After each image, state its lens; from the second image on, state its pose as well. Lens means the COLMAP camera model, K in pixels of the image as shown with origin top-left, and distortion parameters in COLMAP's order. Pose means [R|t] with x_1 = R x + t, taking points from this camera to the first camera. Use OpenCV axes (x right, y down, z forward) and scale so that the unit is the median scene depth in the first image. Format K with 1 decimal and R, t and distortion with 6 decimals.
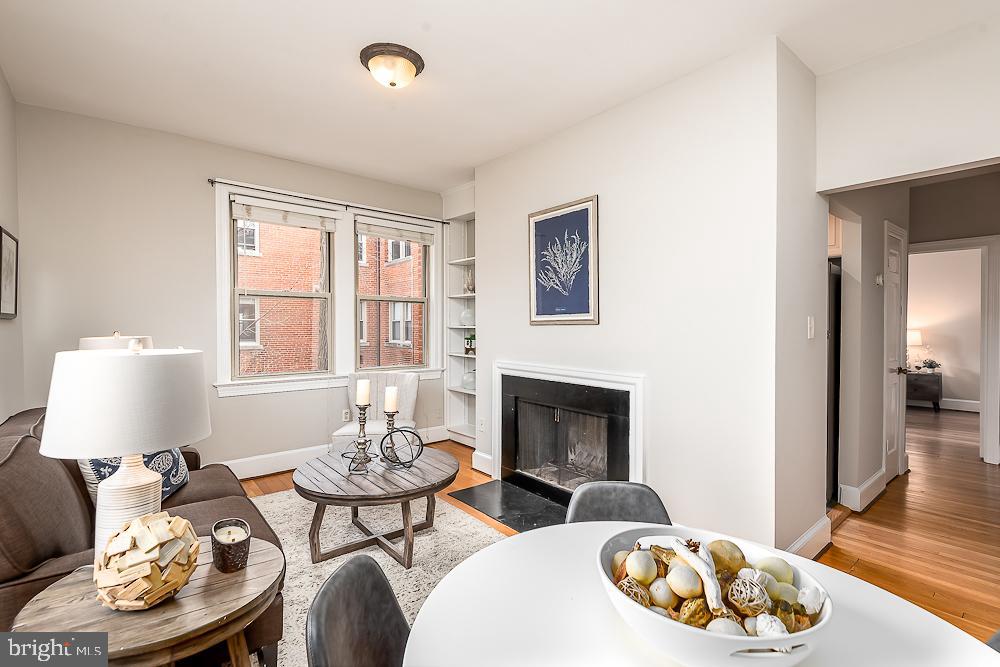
lens RADIAL K [[460.6, 0, 498.4], [0, 460.6, 324.8], [0, 0, 1]] dist [0.002869, -0.001175]
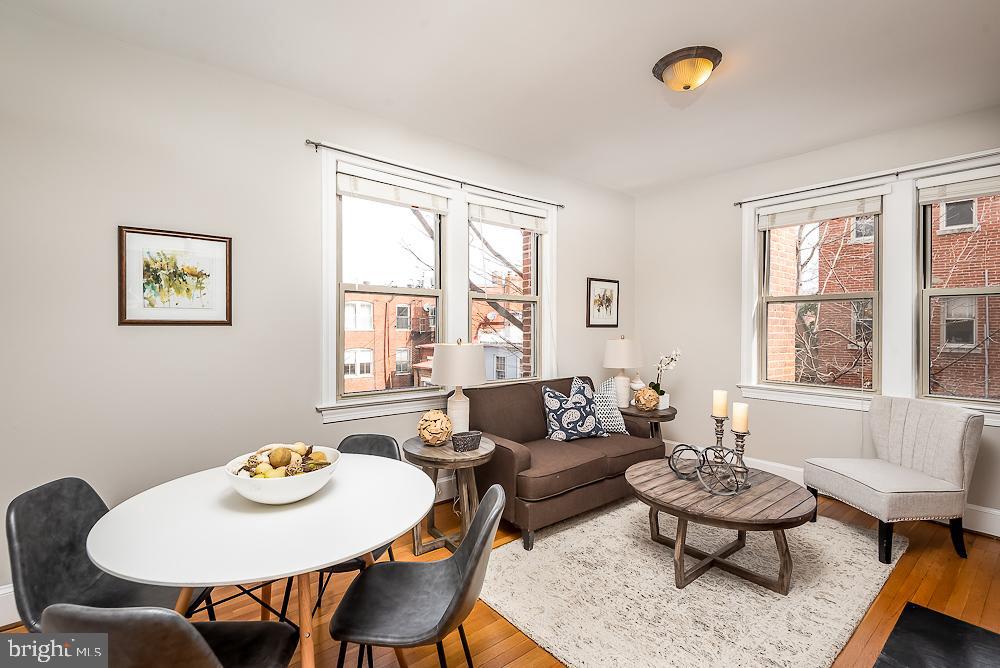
lens RADIAL K [[460.6, 0, 502.4], [0, 460.6, 335.1], [0, 0, 1]] dist [0.002869, -0.001175]
pose [[-0.001964, 0.007229, -0.999972, 0.557855], [-0.001492, 0.999973, 0.007232, 0.001470], [0.999997, 0.001506, -0.001953, 0.474536]]
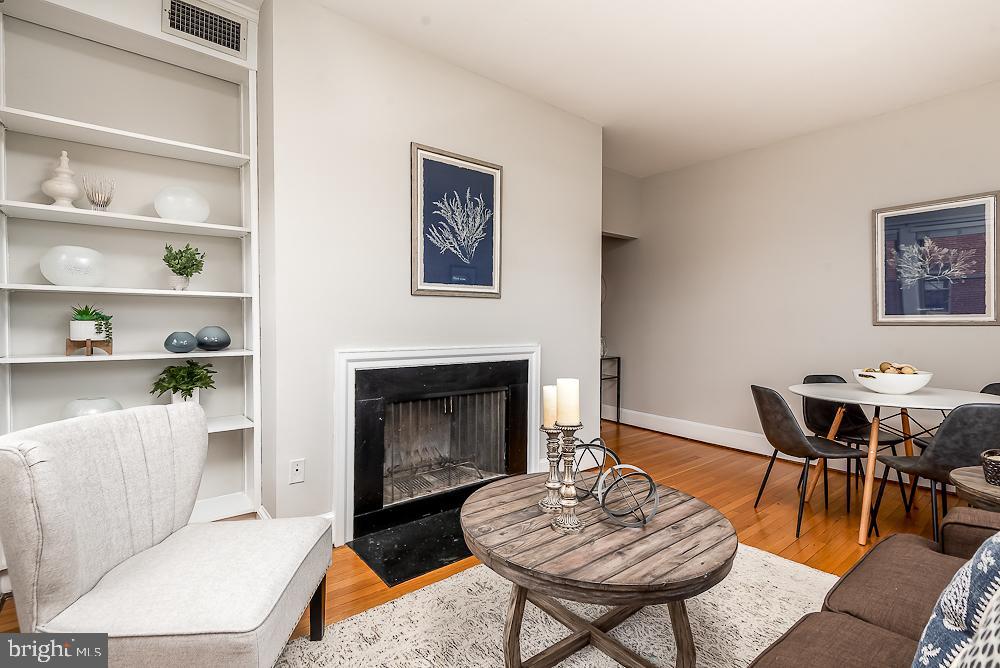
lens RADIAL K [[460.6, 0, 496.1], [0, 460.6, 325.2], [0, 0, 1]] dist [0.002869, -0.001175]
pose [[0.019070, -0.011829, 0.999748, -0.718338], [-0.005572, 0.999913, 0.011937, 0.042555], [-0.999803, -0.005798, 0.019003, 0.921628]]
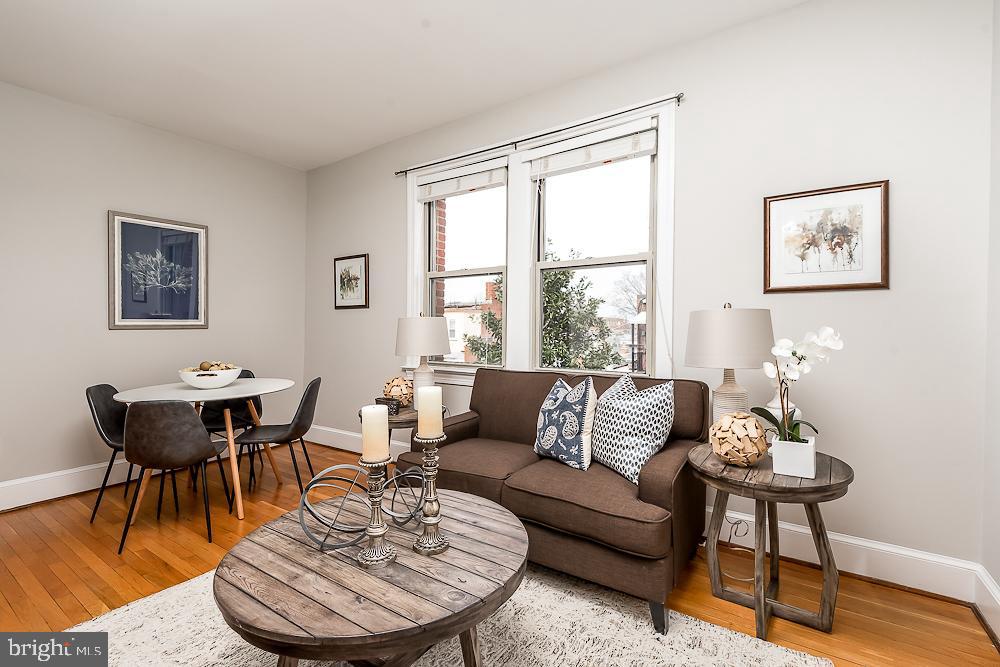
lens RADIAL K [[460.6, 0, 486.5], [0, 460.6, 334.6], [0, 0, 1]] dist [0.002869, -0.001175]
pose [[-0.964062, -0.002373, -0.265665, -0.188115], [-0.005917, 0.999904, 0.012540, 0.045199], [0.265610, 0.013661, -0.963984, 1.288811]]
